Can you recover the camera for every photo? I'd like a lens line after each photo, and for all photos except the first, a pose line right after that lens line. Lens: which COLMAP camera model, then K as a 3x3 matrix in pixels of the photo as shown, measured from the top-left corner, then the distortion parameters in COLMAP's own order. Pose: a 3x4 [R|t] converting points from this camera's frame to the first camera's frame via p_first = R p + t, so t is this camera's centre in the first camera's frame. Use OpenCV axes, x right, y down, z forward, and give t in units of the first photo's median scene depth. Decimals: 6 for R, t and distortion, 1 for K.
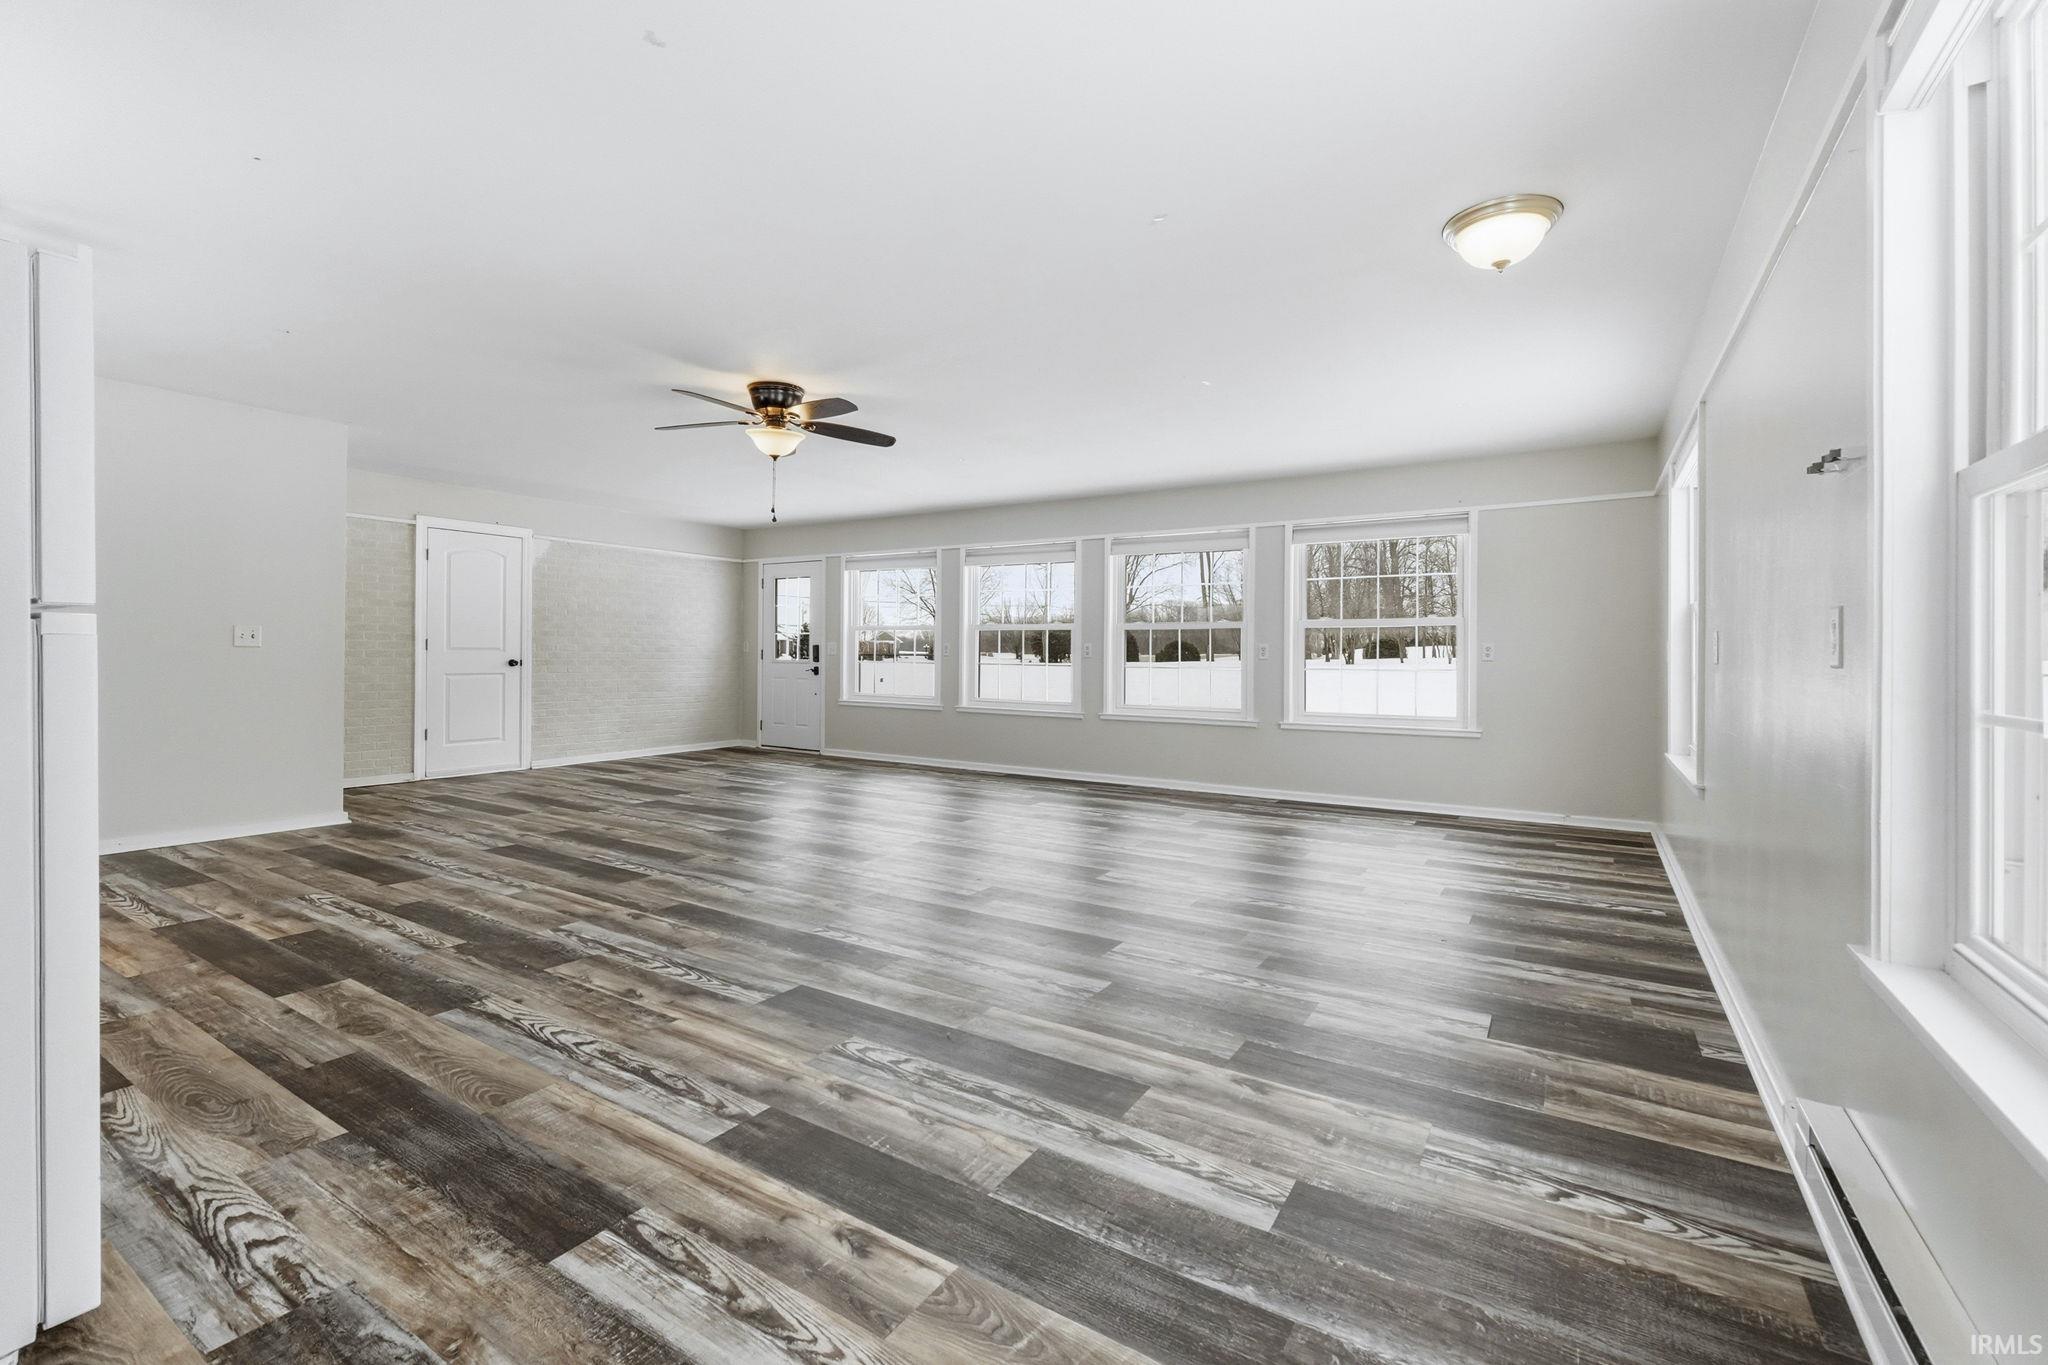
lens RADIAL K [[875.6, 0, 1020.3], [0, 875.6, 663.0], [0, 0, 1]] dist [0.000874, -0.000191]
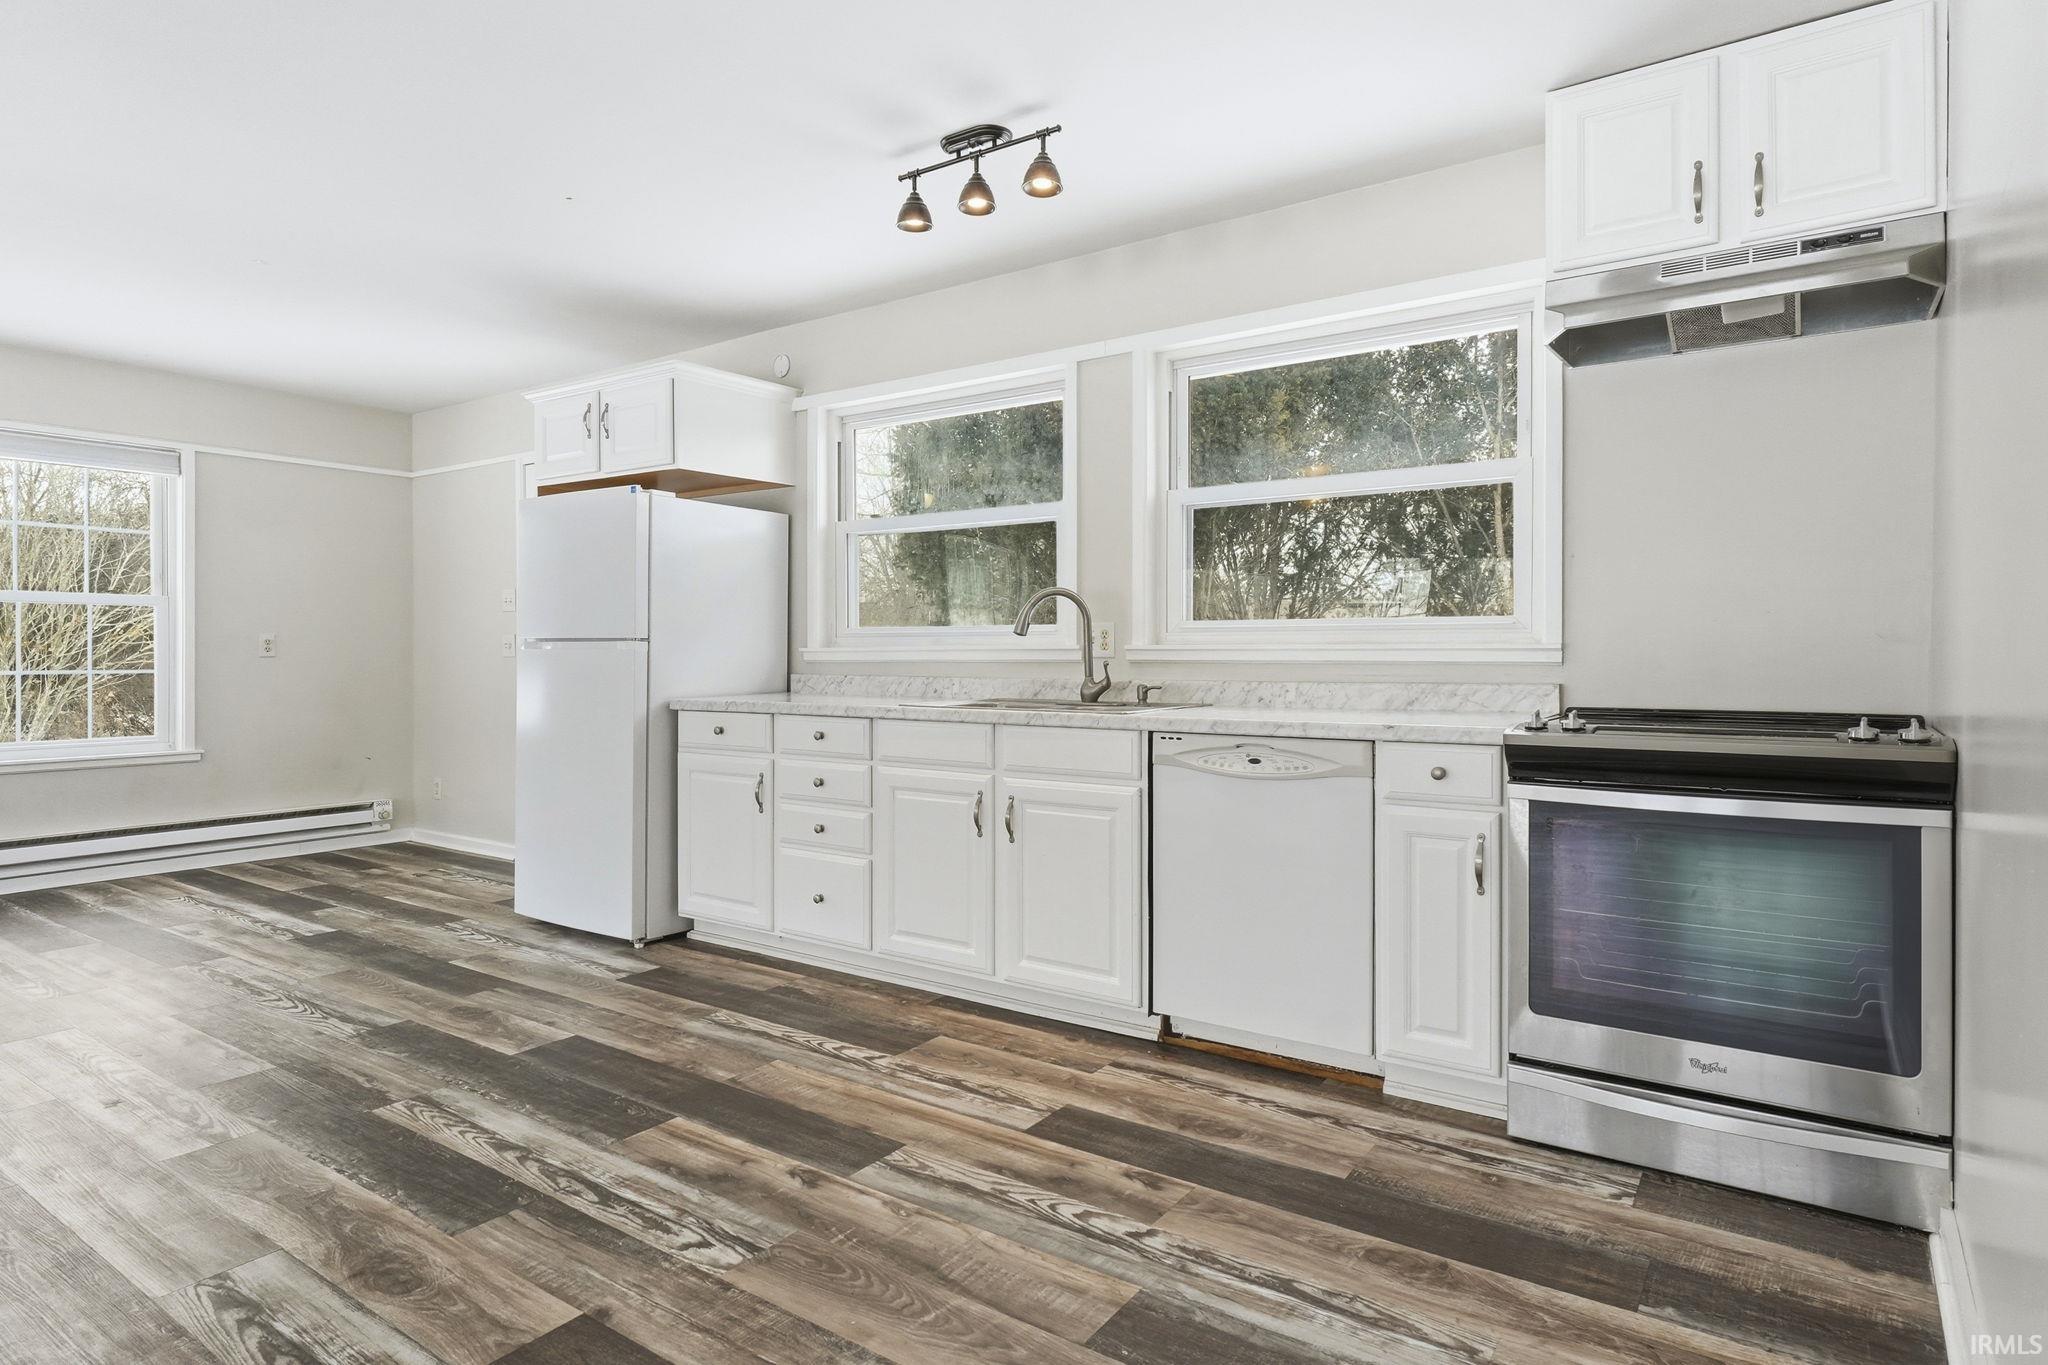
lens RADIAL K [[1114.4, 0, 1036.1], [0, 1114.4, 670.5], [0, 0, 1]] dist [-0.001033, 0.000461]
pose [[-0.999435, -0.012787, 0.031094, -1.227316], [-0.012097, 0.999679, 0.022282, -0.031429], [-0.031369, 0.021893, -0.999268, 1.931201]]
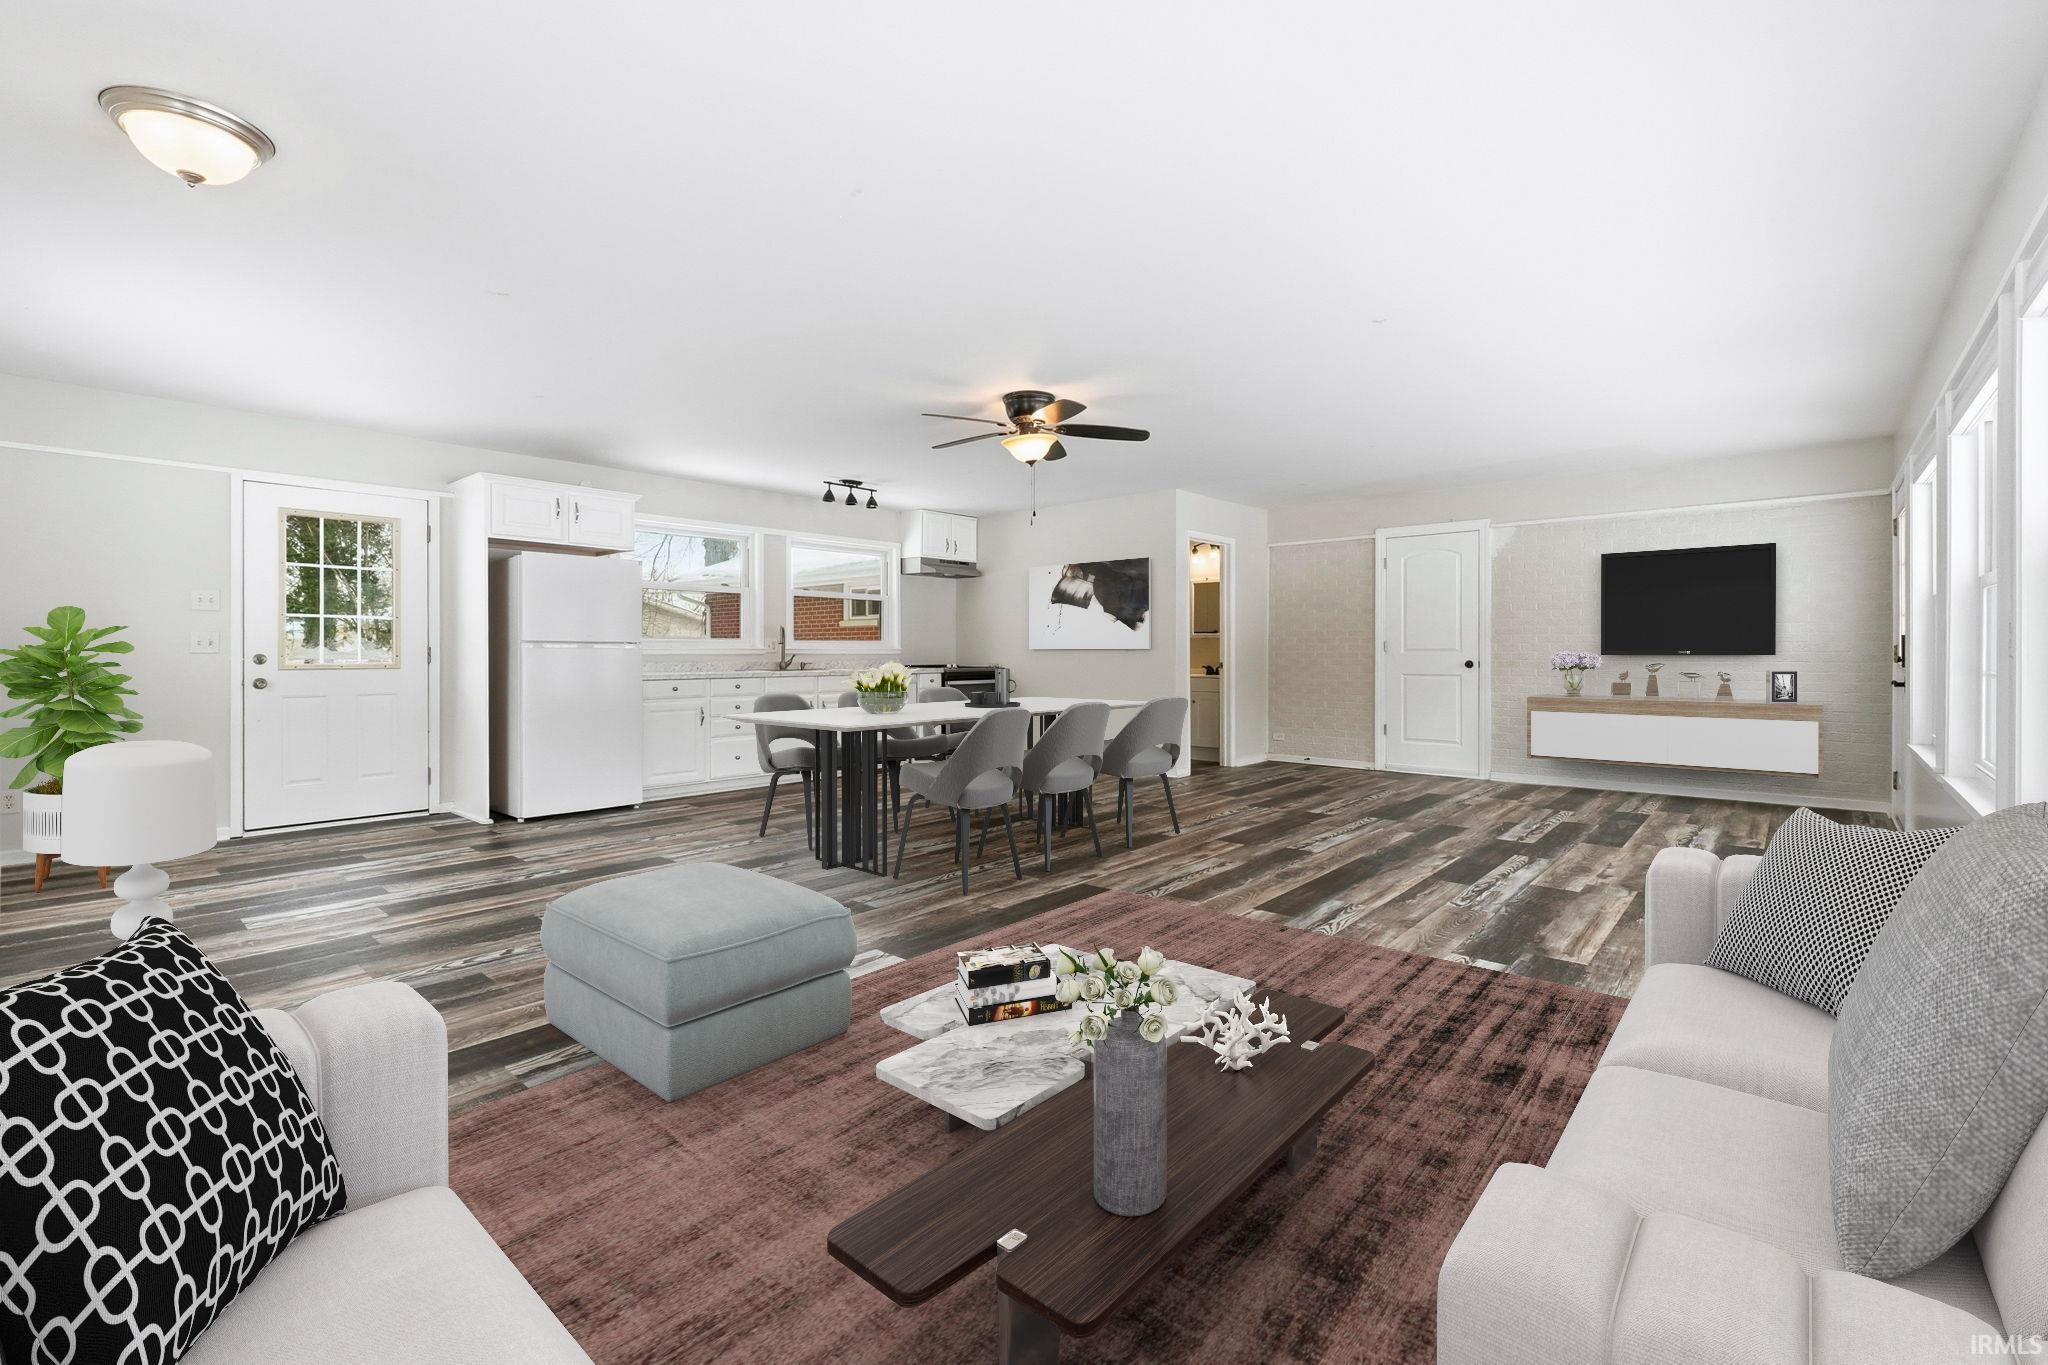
lens RADIAL K [[875.6, 0, 987.1], [0, 875.6, 661.0], [0, 0, 1]] dist [0.000874, -0.000191]
pose [[-0.189812, -0.004902, -0.981808, 1.151982], [-0.007465, 0.999966, -0.003550, 0.010761], [0.981792, 0.006655, -0.189842, 1.745014]]
